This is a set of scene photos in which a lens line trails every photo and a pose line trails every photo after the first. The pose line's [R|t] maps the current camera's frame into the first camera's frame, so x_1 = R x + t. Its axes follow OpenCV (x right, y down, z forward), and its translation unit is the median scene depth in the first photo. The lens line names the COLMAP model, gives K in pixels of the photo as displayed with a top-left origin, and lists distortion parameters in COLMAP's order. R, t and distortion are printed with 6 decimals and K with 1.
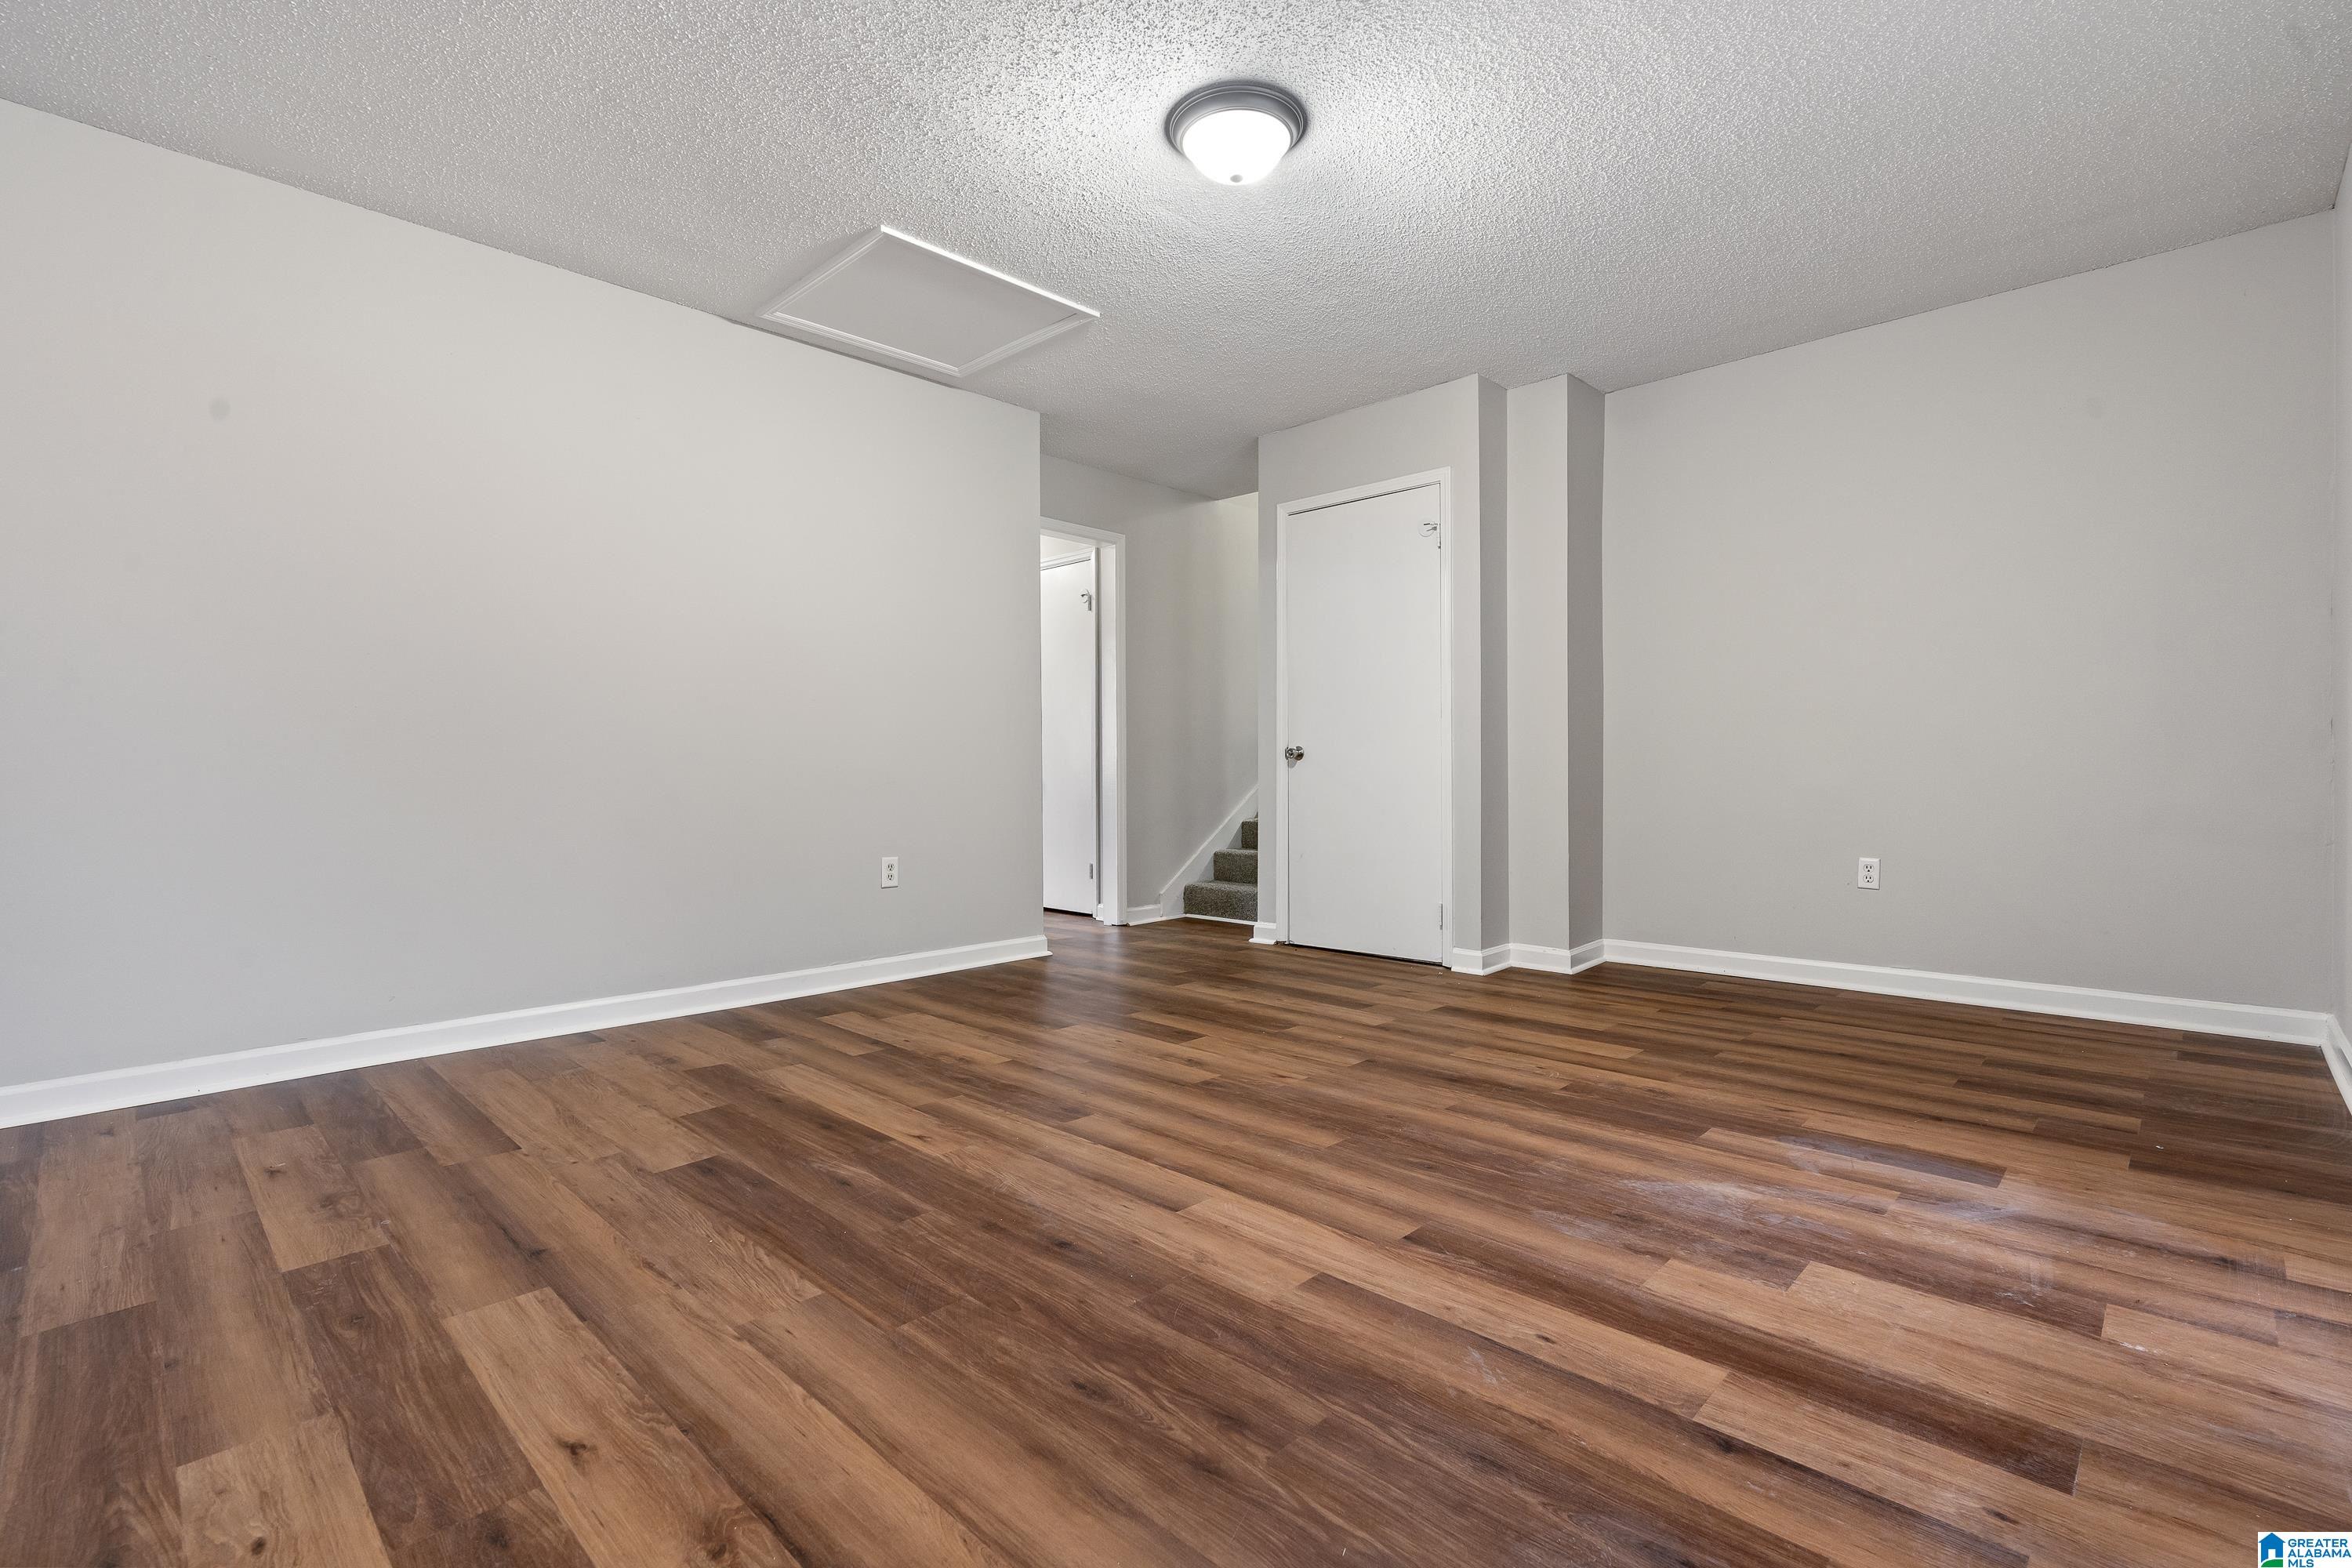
lens RADIAL K [[1069.4, 0, 1176.2], [0, 1069.4, 775.2], [0, 0, 1]] dist [-0.007854, 0.002953]
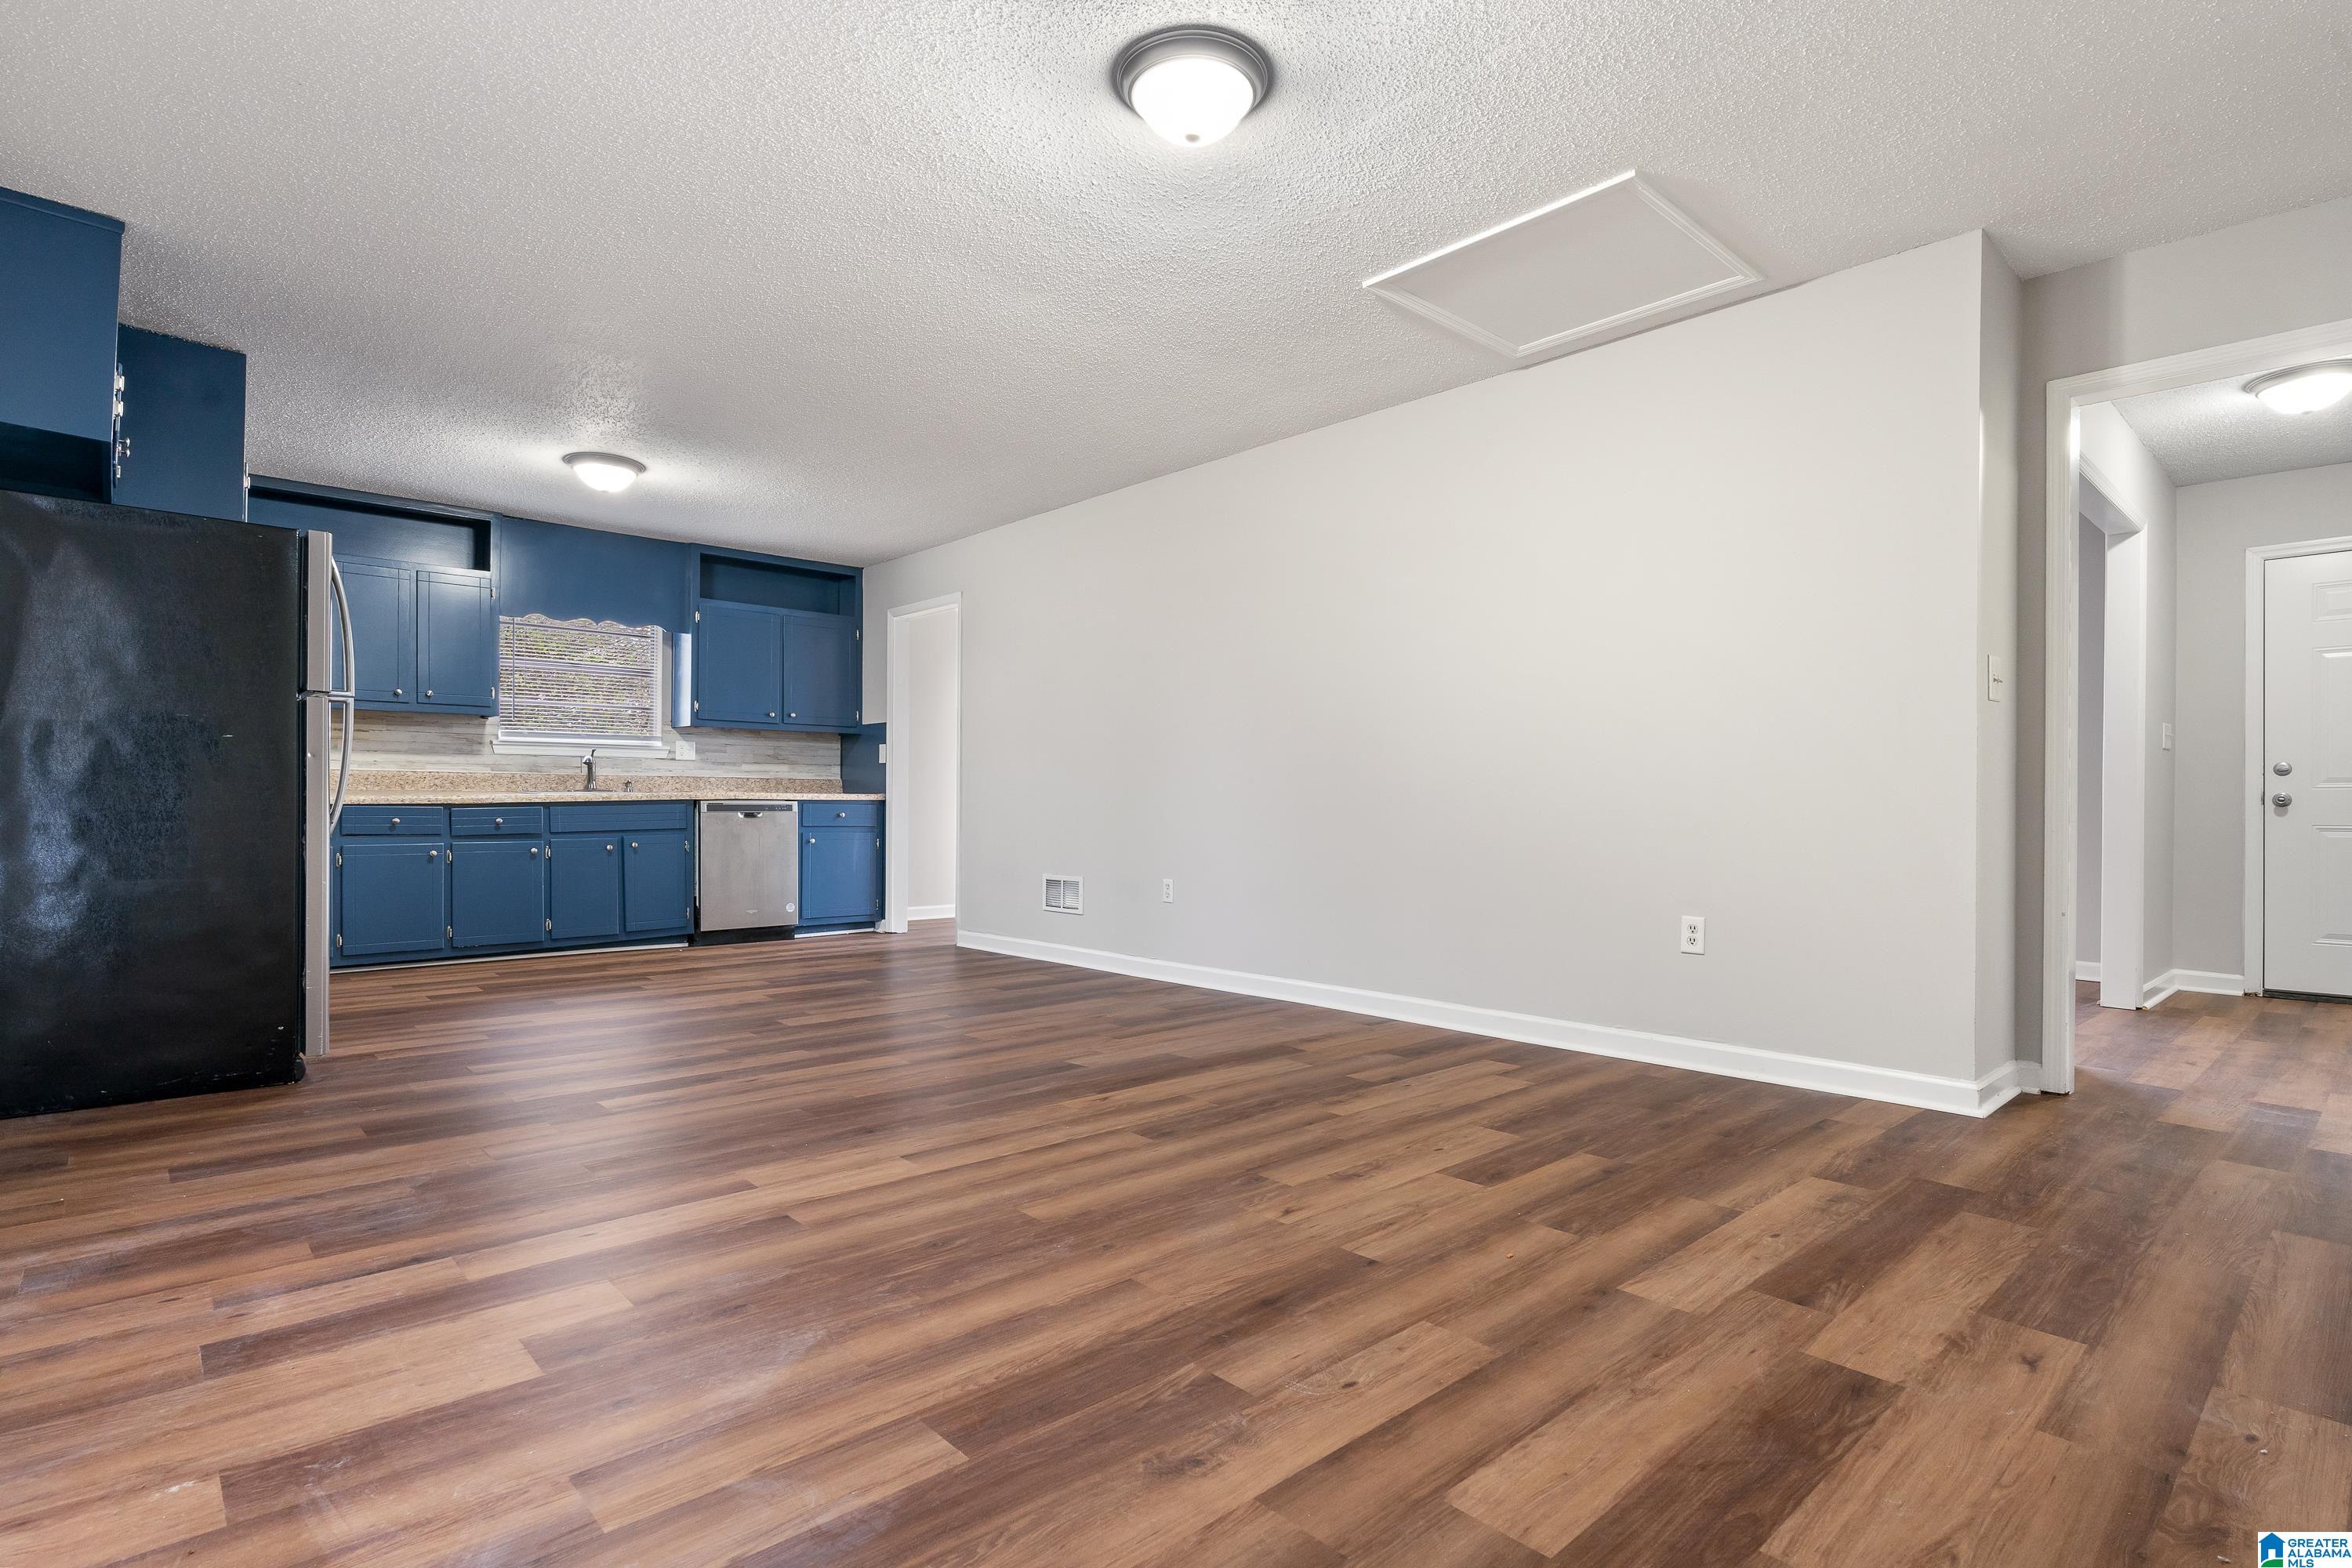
lens RADIAL K [[1152.4, 0, 1179.7], [0, 1152.4, 814.2], [0, 0, 1]] dist [-0.007288, 0.001263]
pose [[-0.054263, 0.010996, -0.998466, 1.228605], [-0.009826, 0.999885, 0.011545, -0.015853], [0.998478, 0.010437, -0.054149, 1.281199]]
